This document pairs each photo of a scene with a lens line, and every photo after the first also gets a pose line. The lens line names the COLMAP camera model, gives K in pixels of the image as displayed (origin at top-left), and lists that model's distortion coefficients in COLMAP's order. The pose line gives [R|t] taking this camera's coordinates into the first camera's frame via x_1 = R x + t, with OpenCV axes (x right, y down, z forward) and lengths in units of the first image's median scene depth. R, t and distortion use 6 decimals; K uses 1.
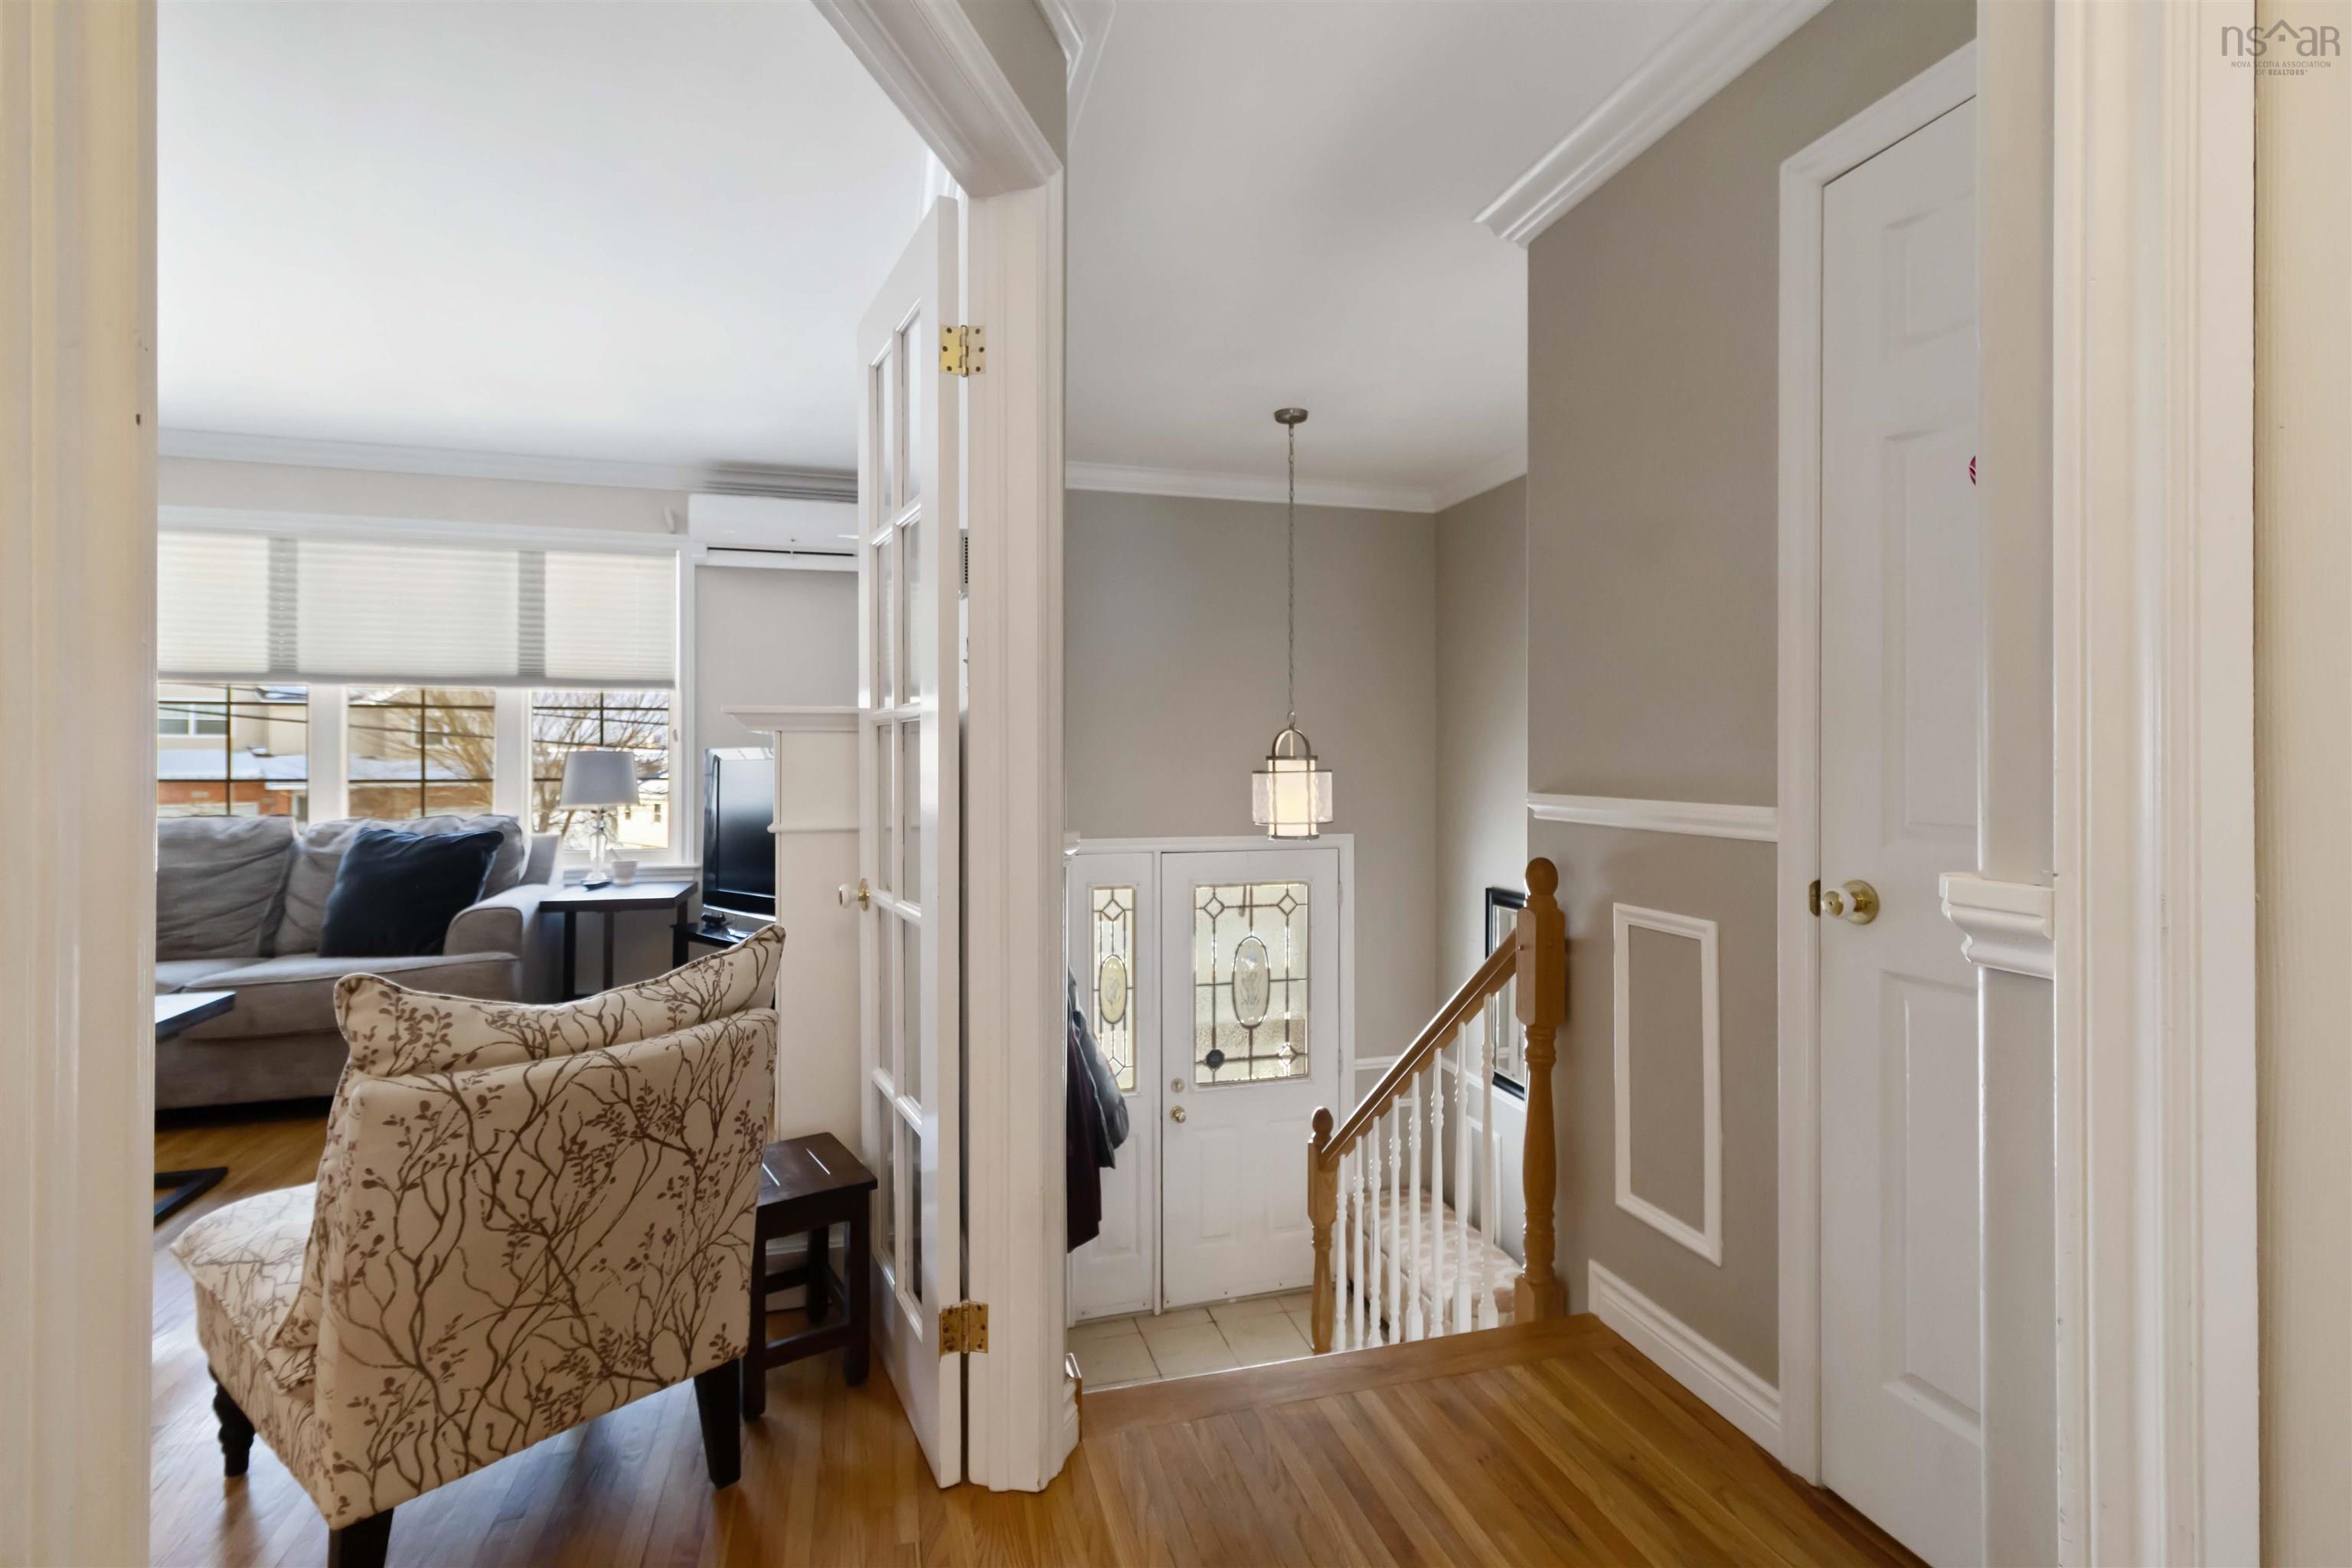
lens RADIAL K [[1120.2, 0, 1231.8], [0, 1120.2, 749.2], [0, 0, 1]] dist [0.001530, 0.000514]
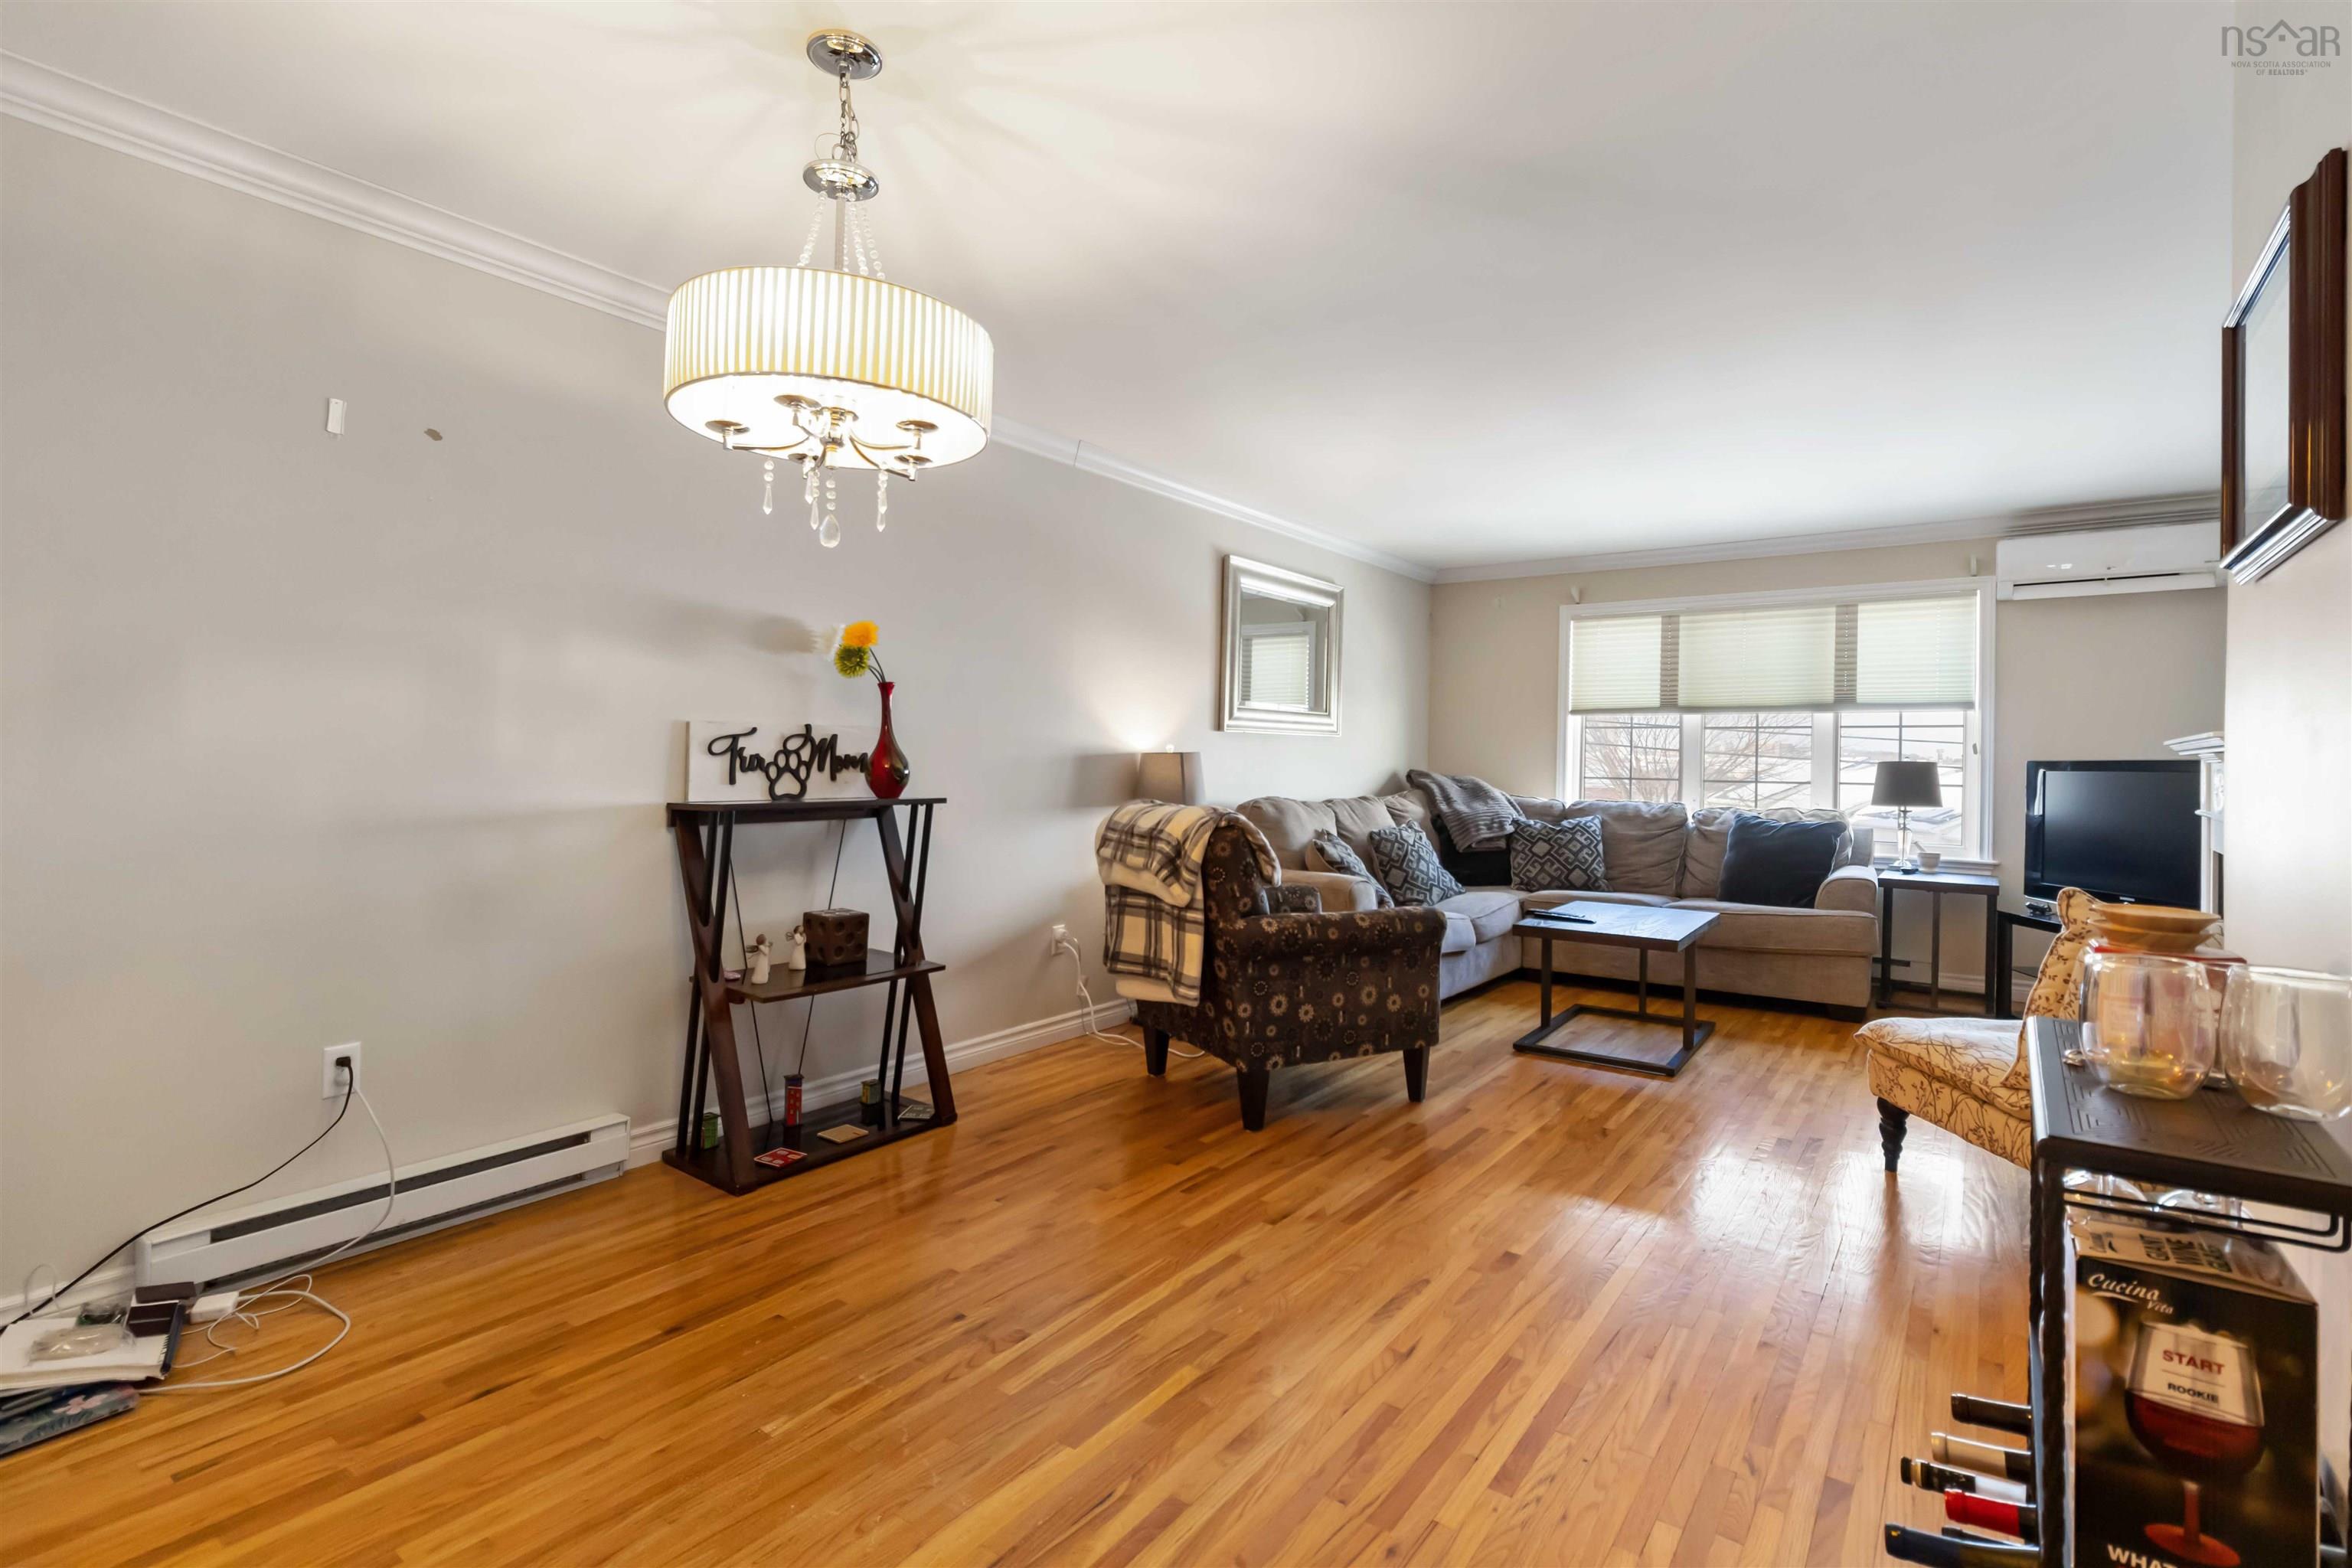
lens RADIAL K [[1106.8, 0, 1127.3], [0, 1106.8, 769.0], [0, 0, 1]] dist [0.000929, 0.000167]
pose [[0.572691, 0.013677, -0.819657, -0.064044], [-0.006038, 0.999904, 0.012466, -0.000820], [0.819749, -0.002191, 0.572719, -0.428236]]
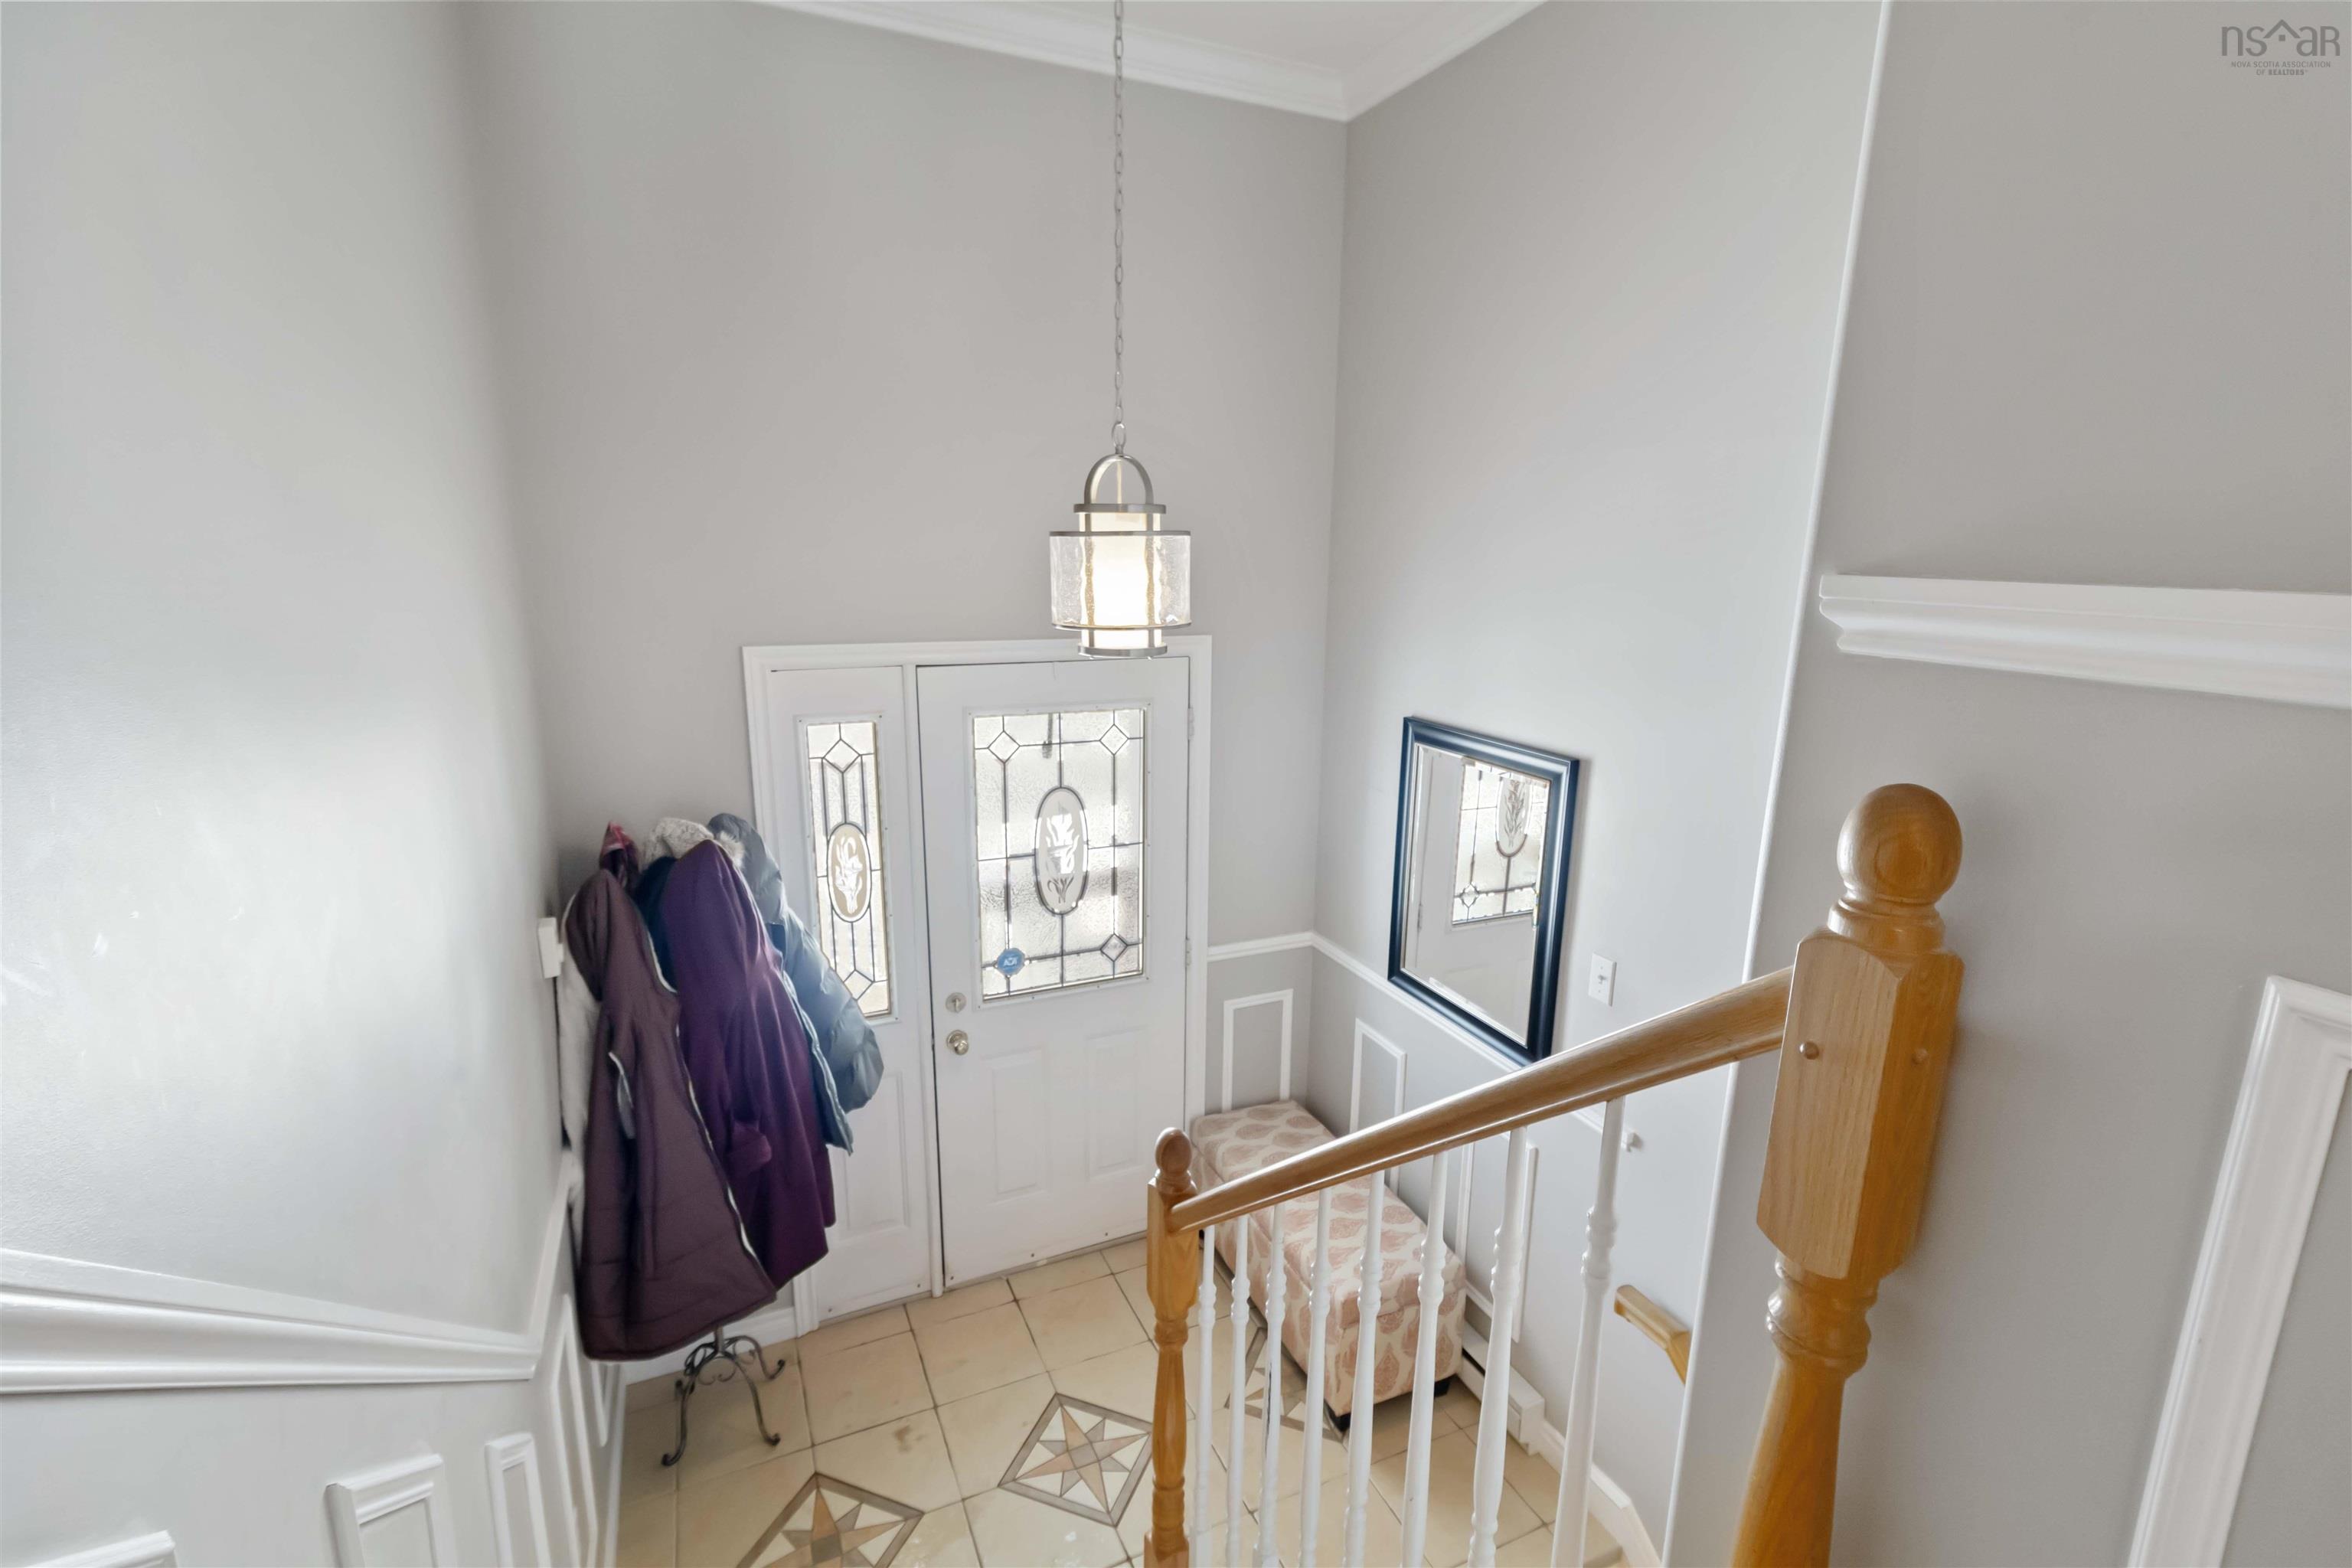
lens RADIAL K [[1097.9, 0, 1209.7], [0, 1097.9, 792.0], [0, 0, 1]] dist [-0.001459, -0.000047]
pose [[0.991221, -0.013814, 0.131489, 0.023251], [-0.017120, 0.972743, 0.231252, 0.017578], [-0.131100, -0.231473, 0.963967, 0.420485]]
